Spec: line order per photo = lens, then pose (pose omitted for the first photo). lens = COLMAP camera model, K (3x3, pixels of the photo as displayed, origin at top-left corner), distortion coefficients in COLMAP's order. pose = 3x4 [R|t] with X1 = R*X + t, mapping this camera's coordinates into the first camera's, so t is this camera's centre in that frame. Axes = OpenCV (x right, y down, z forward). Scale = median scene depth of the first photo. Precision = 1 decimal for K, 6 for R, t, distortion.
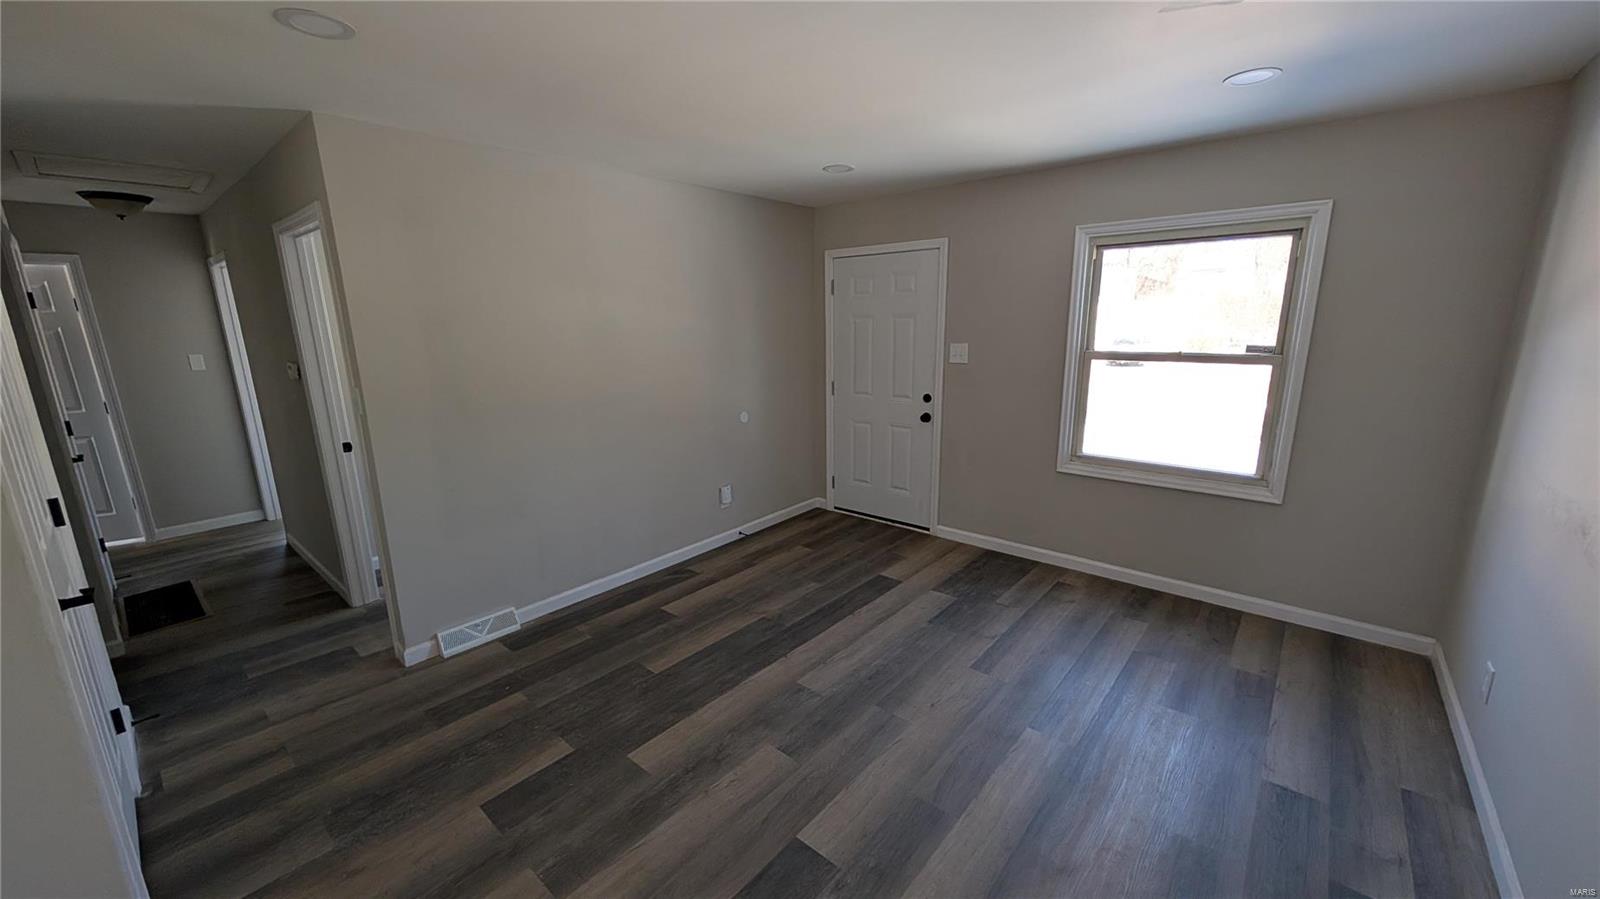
lens RADIAL K [[599.4, 0, 795.6], [0, 599.4, 455.5], [0, 0, 1]] dist [0.000000, 0.000387]
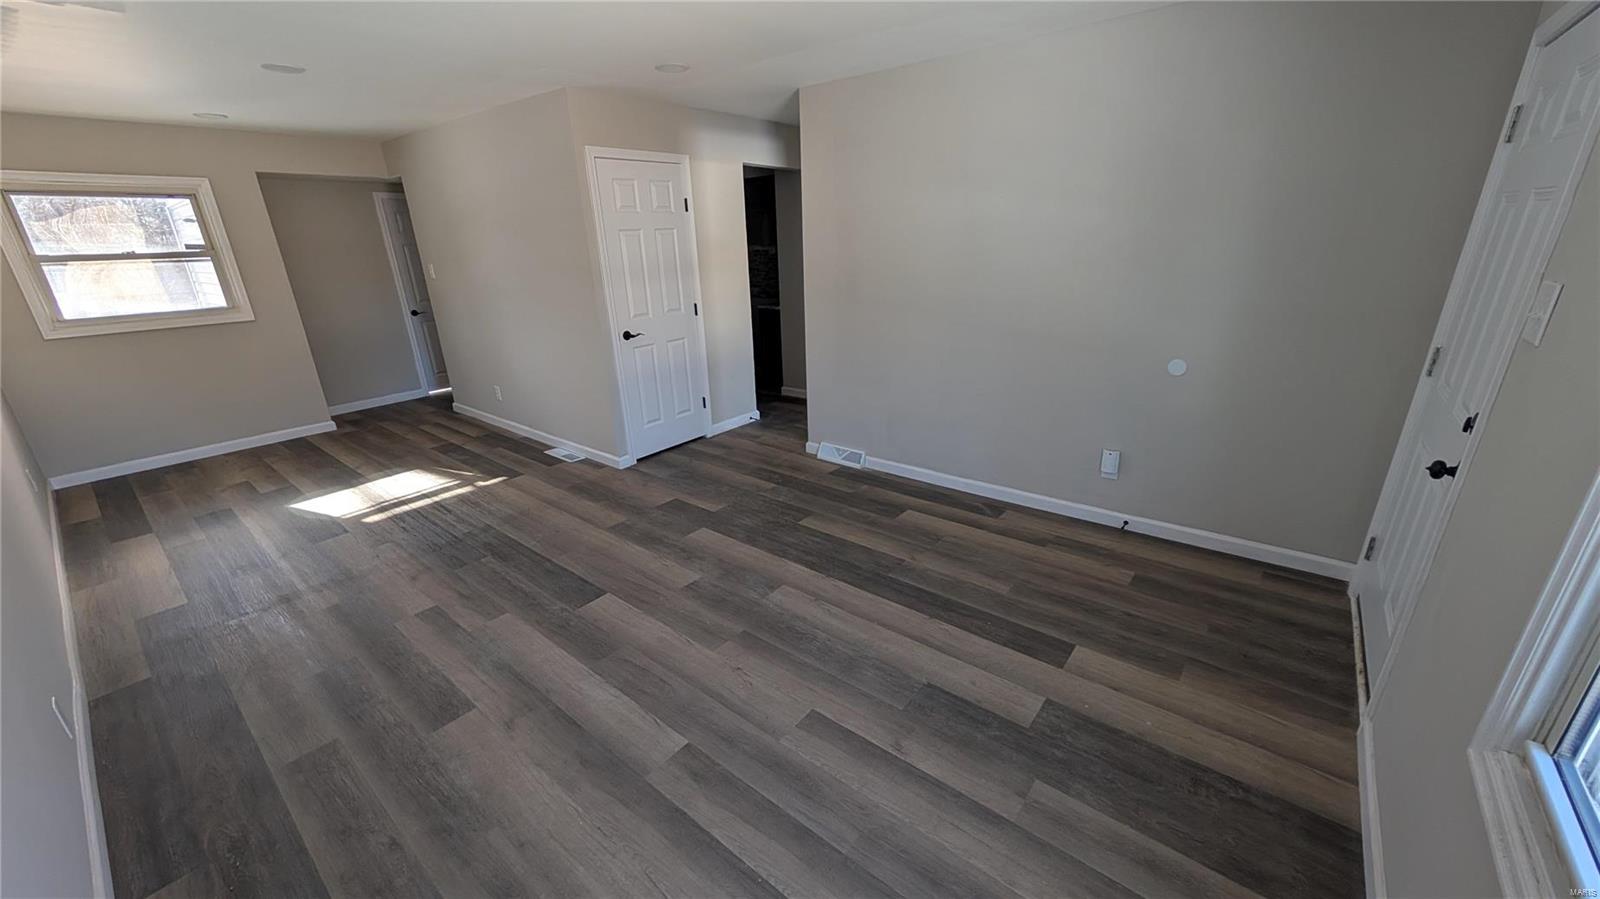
lens RADIAL K [[599.4, 0, 797.7], [0, 599.4, 450.6], [0, 0, 1]] dist [0.000000, 0.000387]
pose [[0.035974, 0.353536, -0.934729, 0.790039], [-0.191868, 0.920377, 0.340724, -0.178290], [0.980761, 0.167087, 0.100941, 0.766510]]
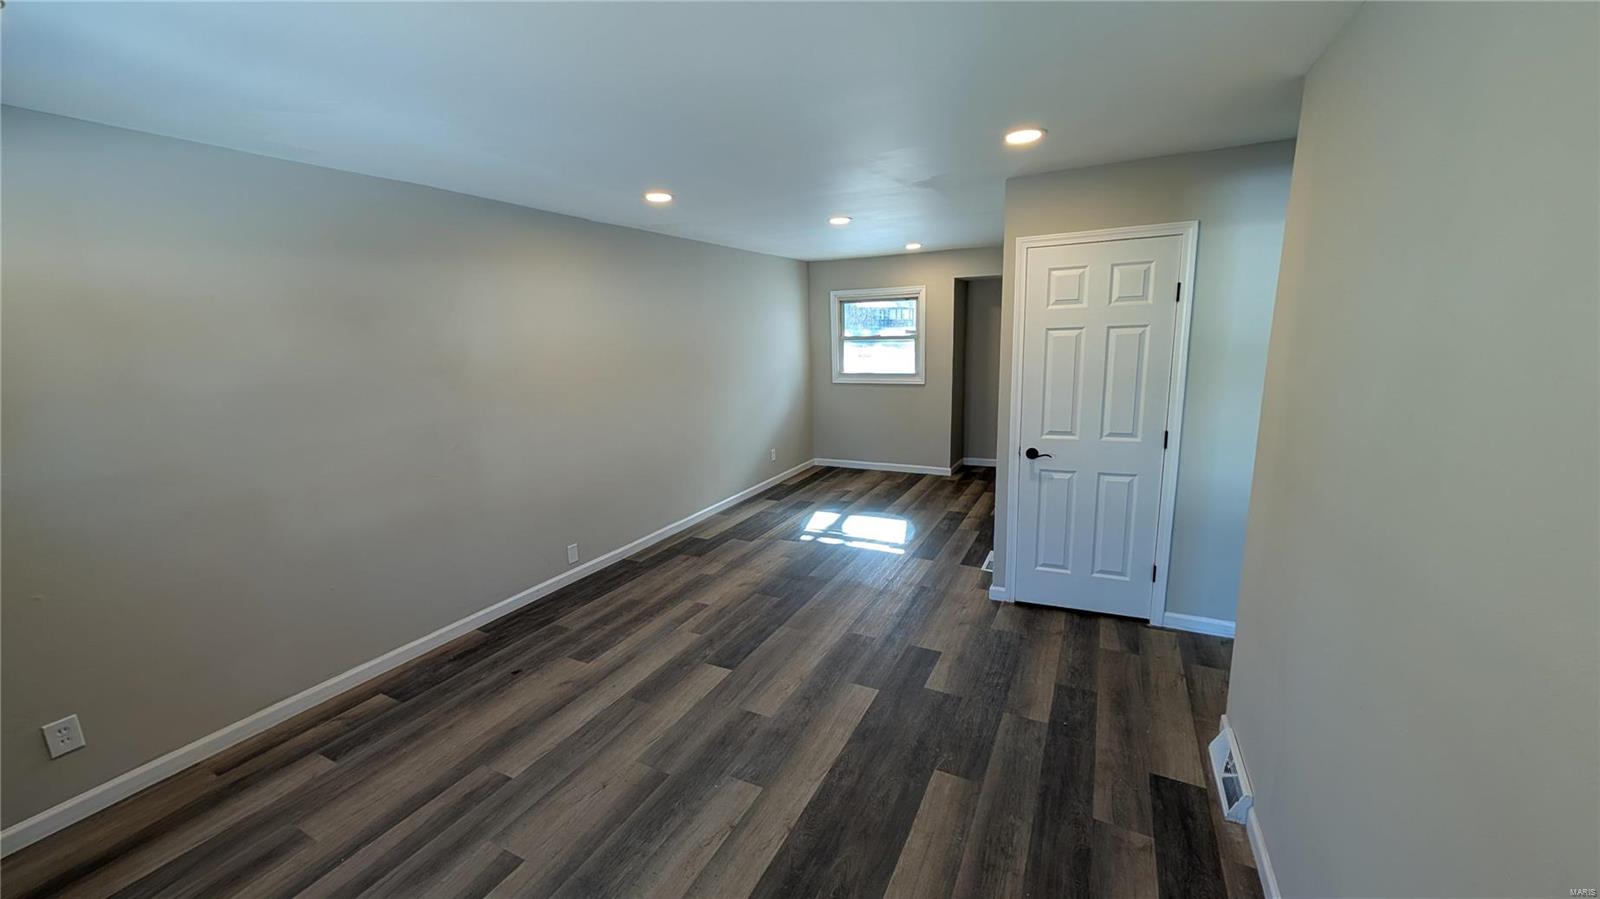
lens RADIAL K [[599.4, 0, 806.7], [0, 599.4, 453.6], [0, 0, 1]] dist [0.000000, 0.000387]
pose [[-0.965988, 0.094437, -0.240727, 0.085693], [-0.012332, 0.913045, 0.407672, -0.331317], [0.258294, 0.396775, -0.880826, 1.361409]]
